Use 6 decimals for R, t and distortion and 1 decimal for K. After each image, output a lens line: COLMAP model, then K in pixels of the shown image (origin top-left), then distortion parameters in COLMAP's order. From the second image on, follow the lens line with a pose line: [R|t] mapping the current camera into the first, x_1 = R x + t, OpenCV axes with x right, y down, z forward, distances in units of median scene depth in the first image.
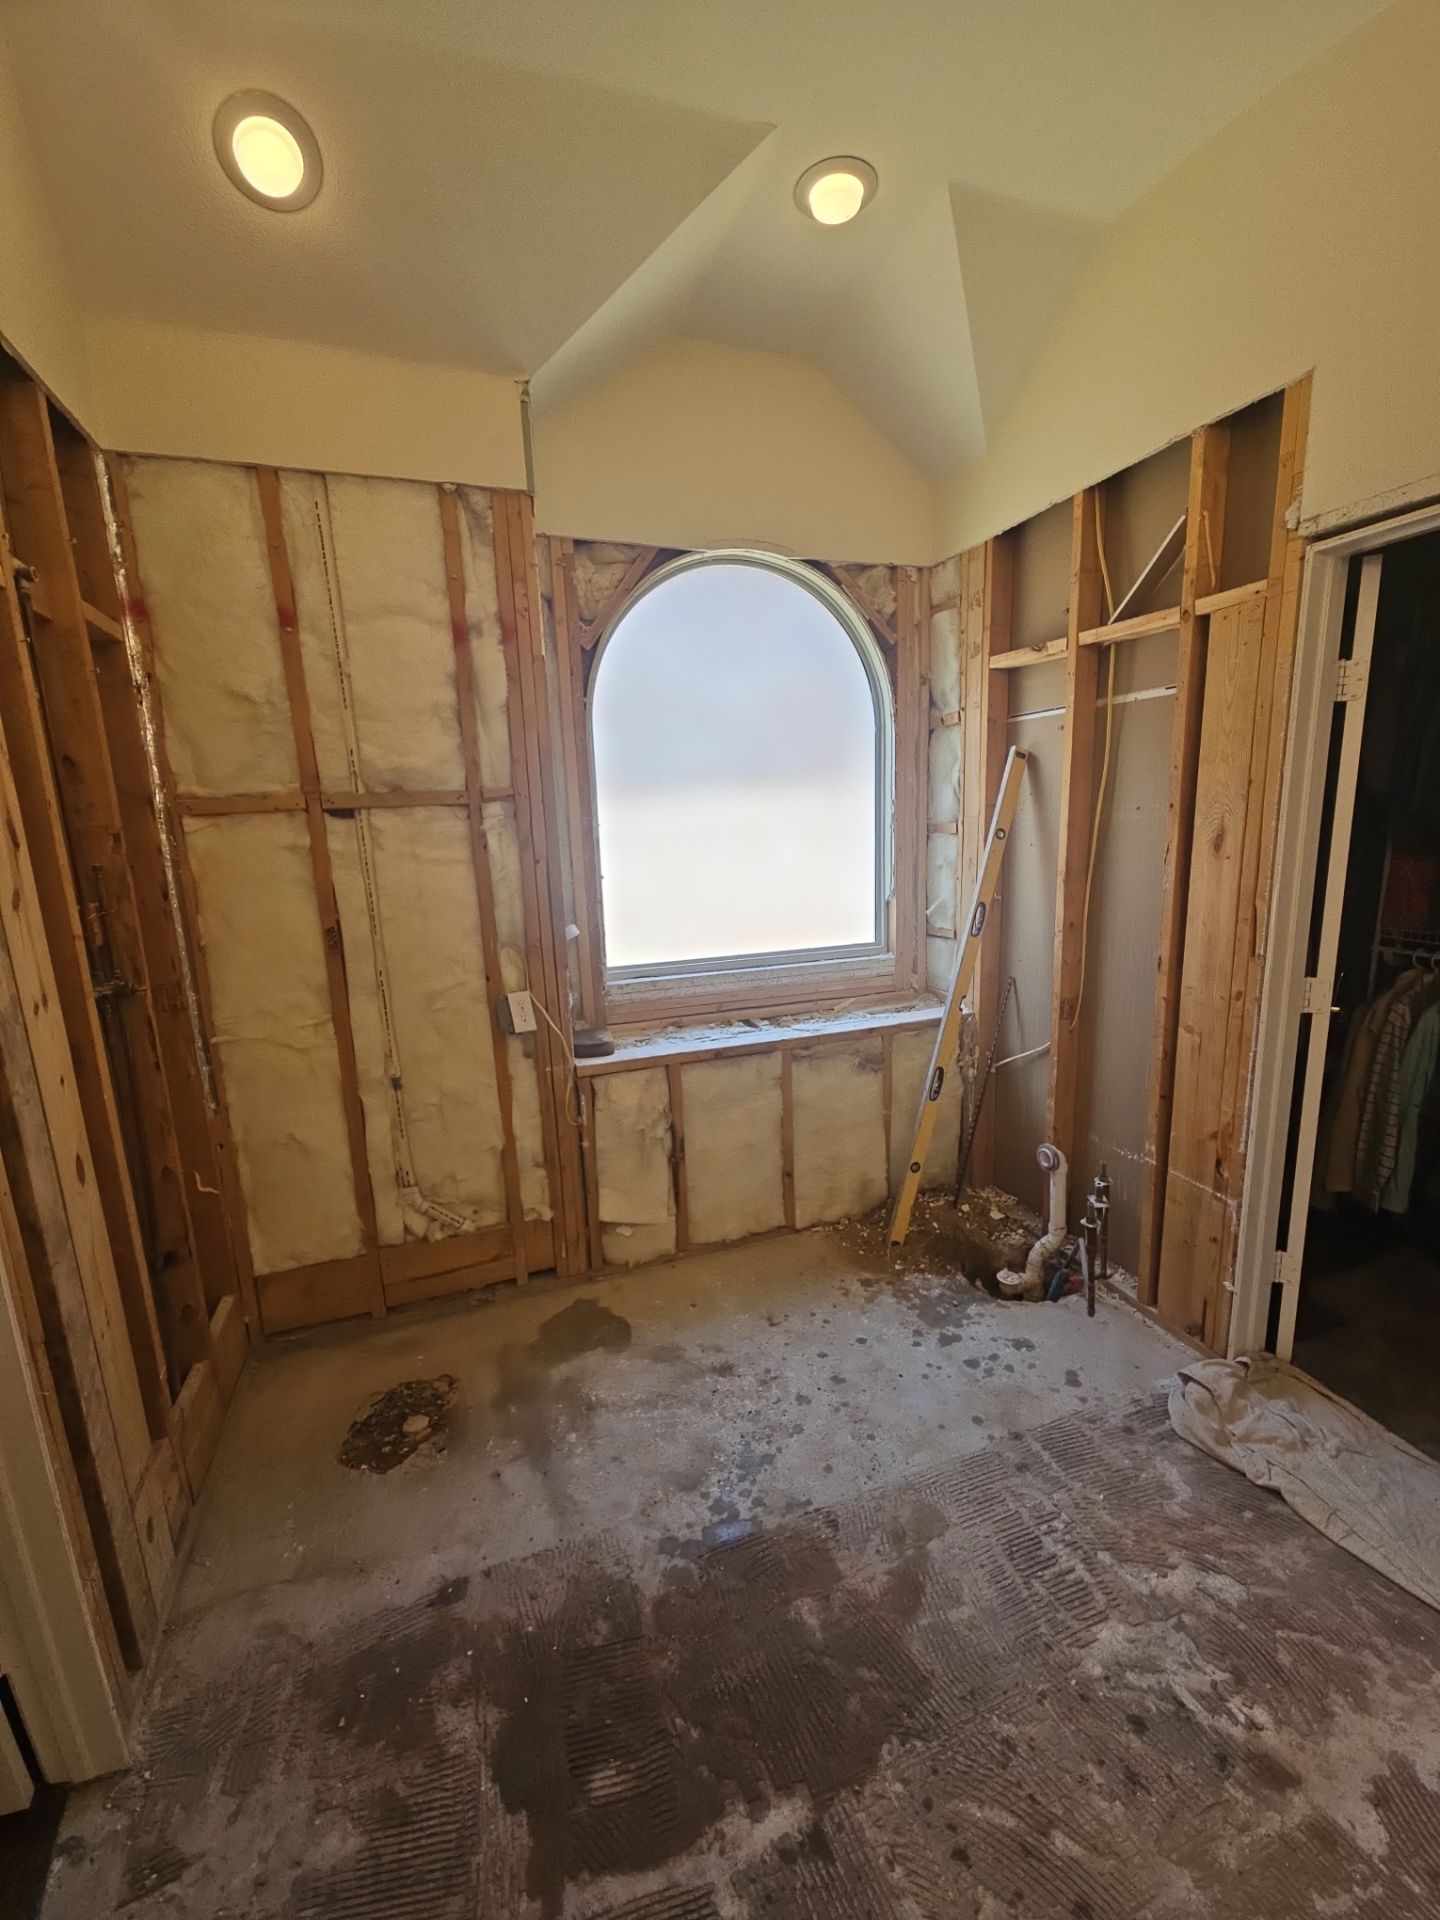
lens RADIAL K [[781.2, 0, 732.9], [0, 781.2, 958.7], [0, 0, 1]] dist [0.004386, -0.006589]
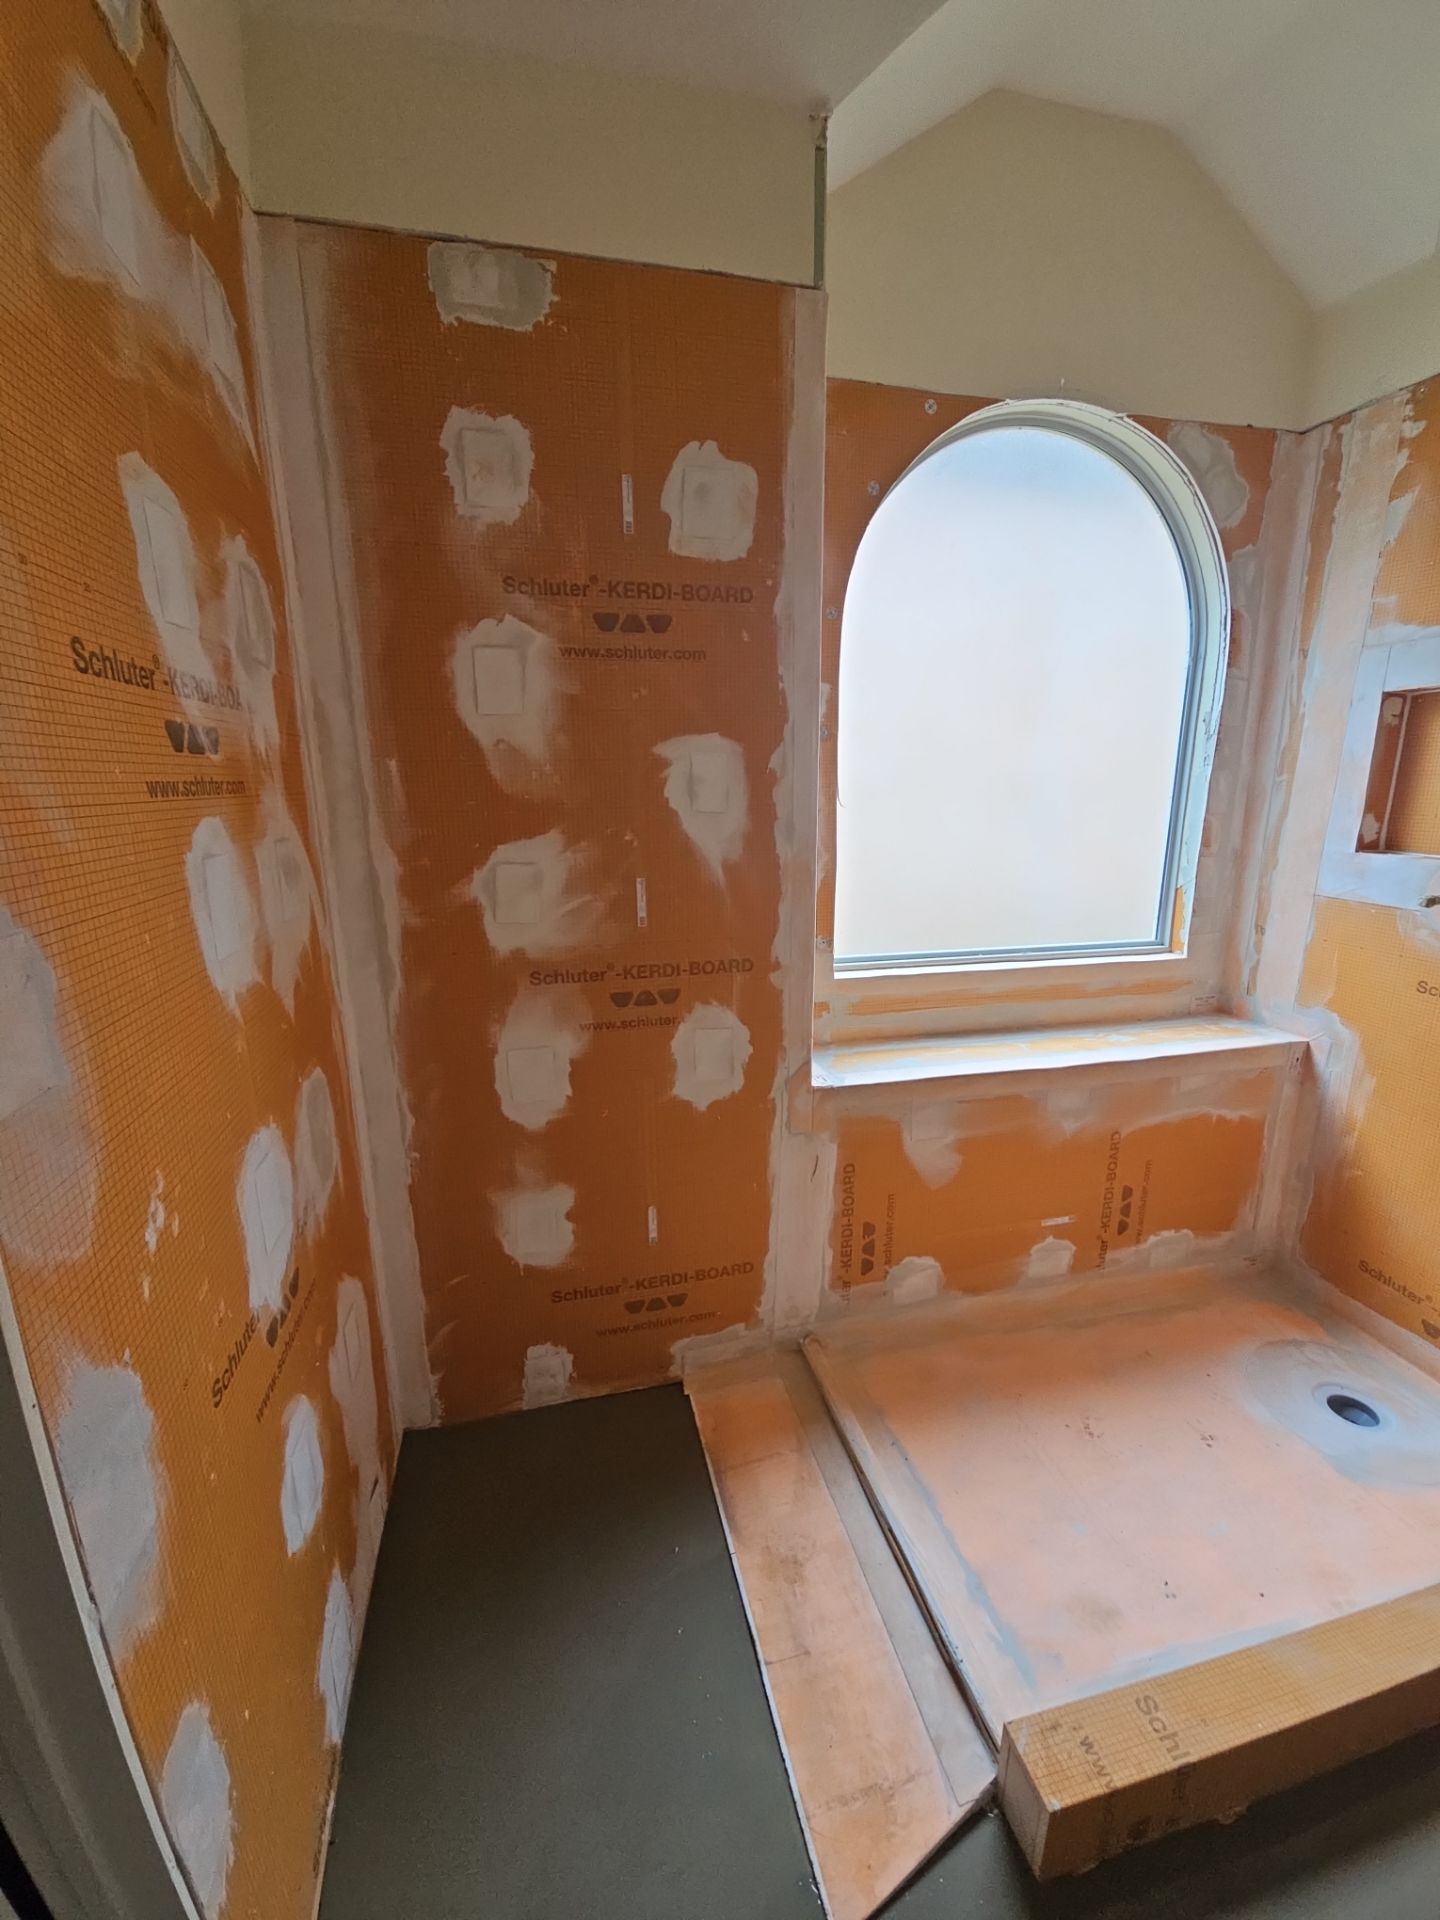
lens RADIAL K [[781.2, 0, 720.9], [0, 781.2, 964.4], [0, 0, 1]] dist [0.004386, -0.006589]
pose [[0.991307, 0.057038, -0.118566, -0.187700], [-0.050526, 0.997082, 0.057223, -0.025072], [0.121484, -0.050734, 0.991296, 0.220371]]
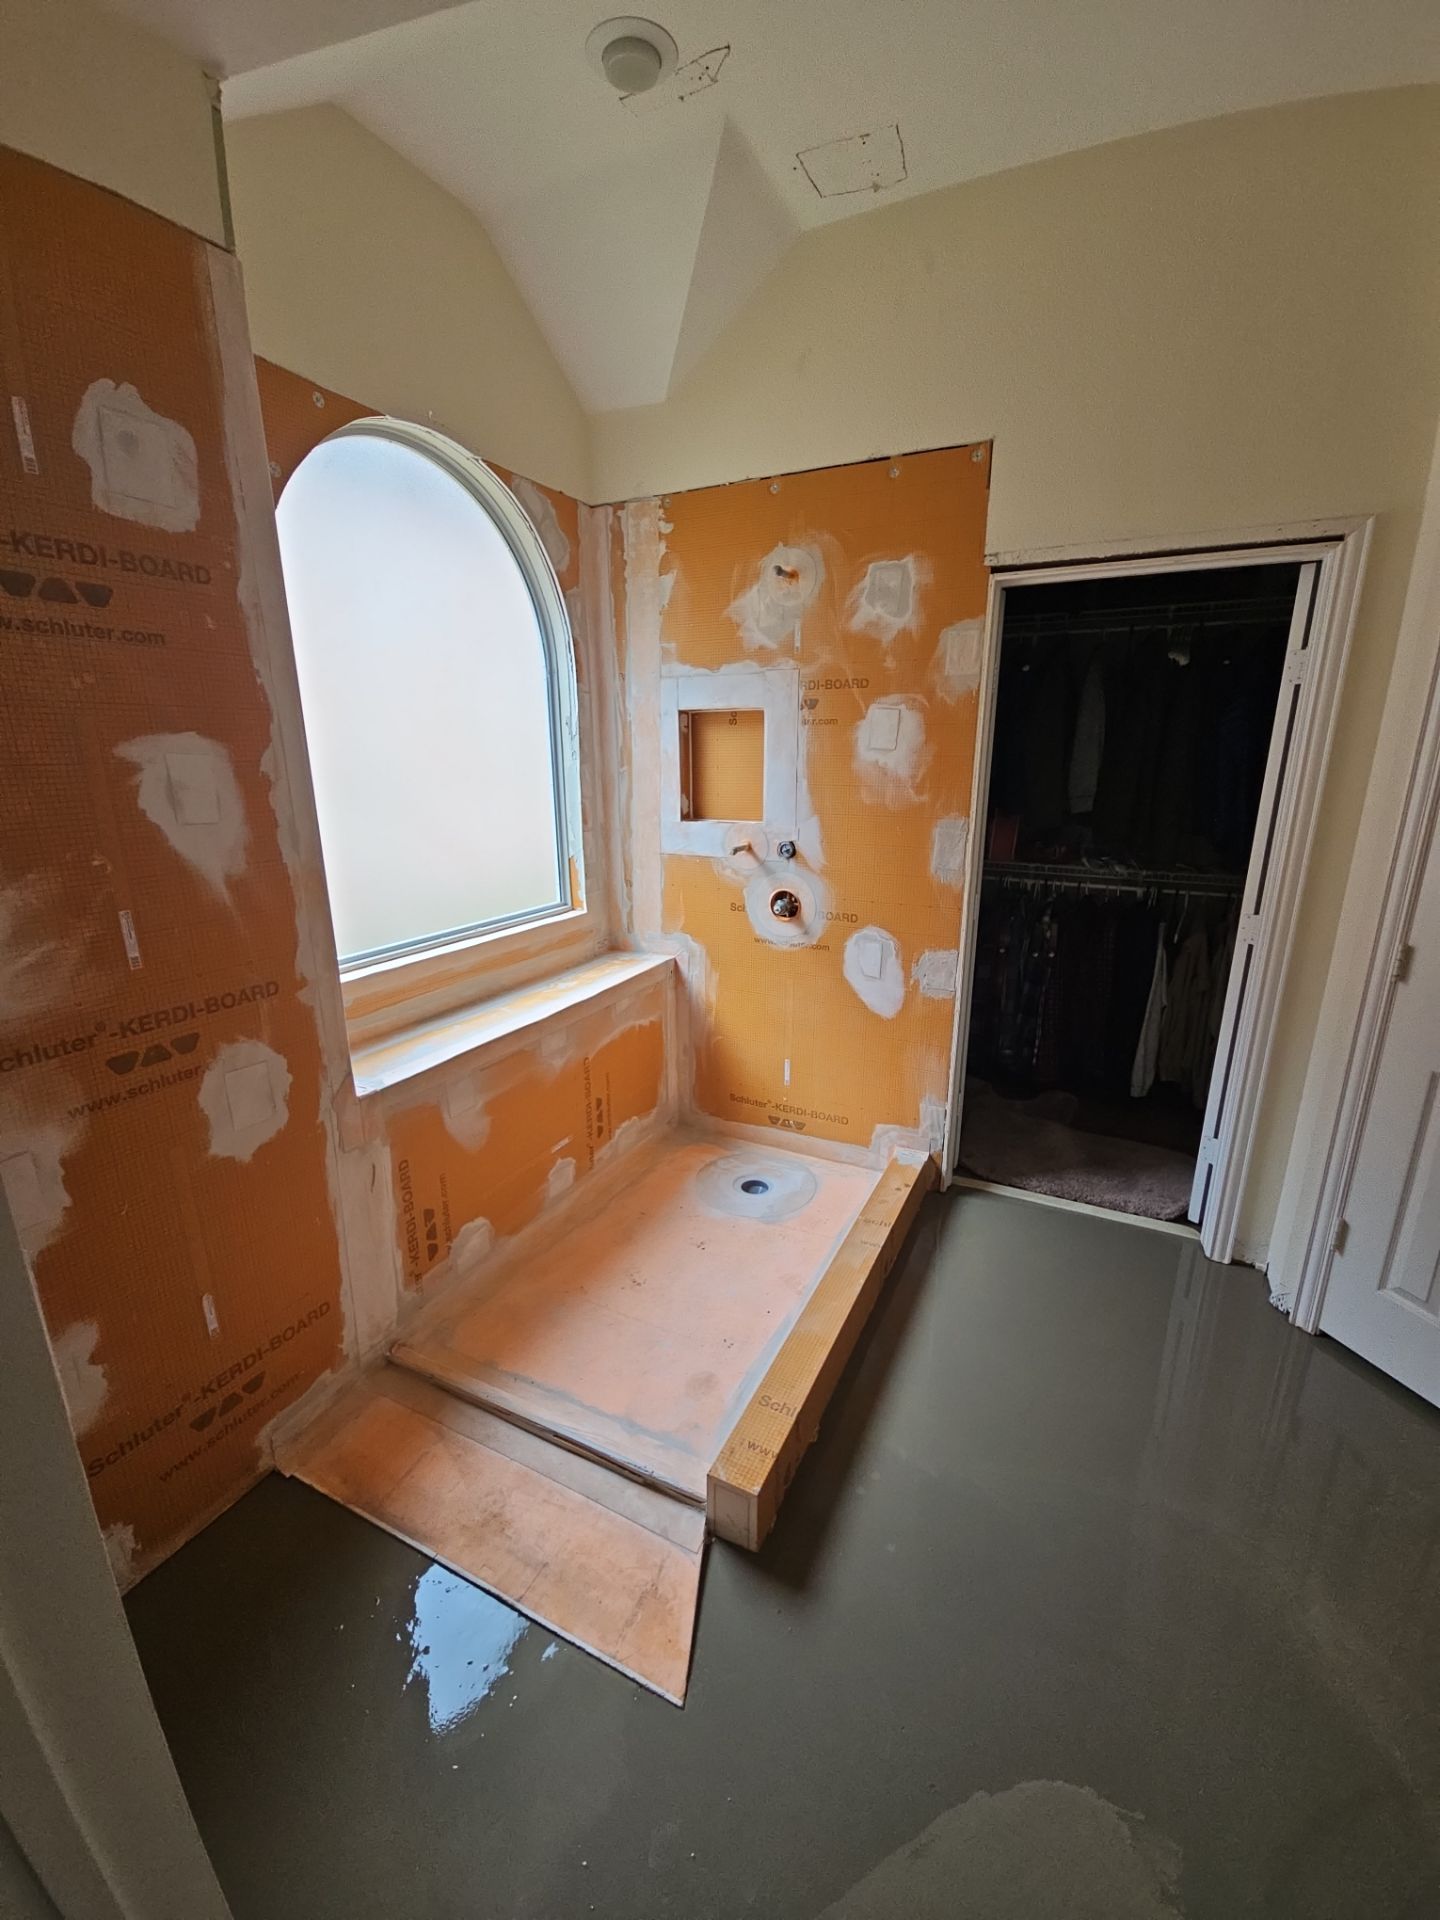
lens RADIAL K [[781.2, 0, 725.7], [0, 781.2, 963.1], [0, 0, 1]] dist [0.004386, -0.006589]
pose [[0.733015, -0.145585, 0.664450, -0.392958], [0.100245, 0.989282, 0.106169, -0.035980], [-0.672785, -0.011216, 0.739753, 0.199886]]
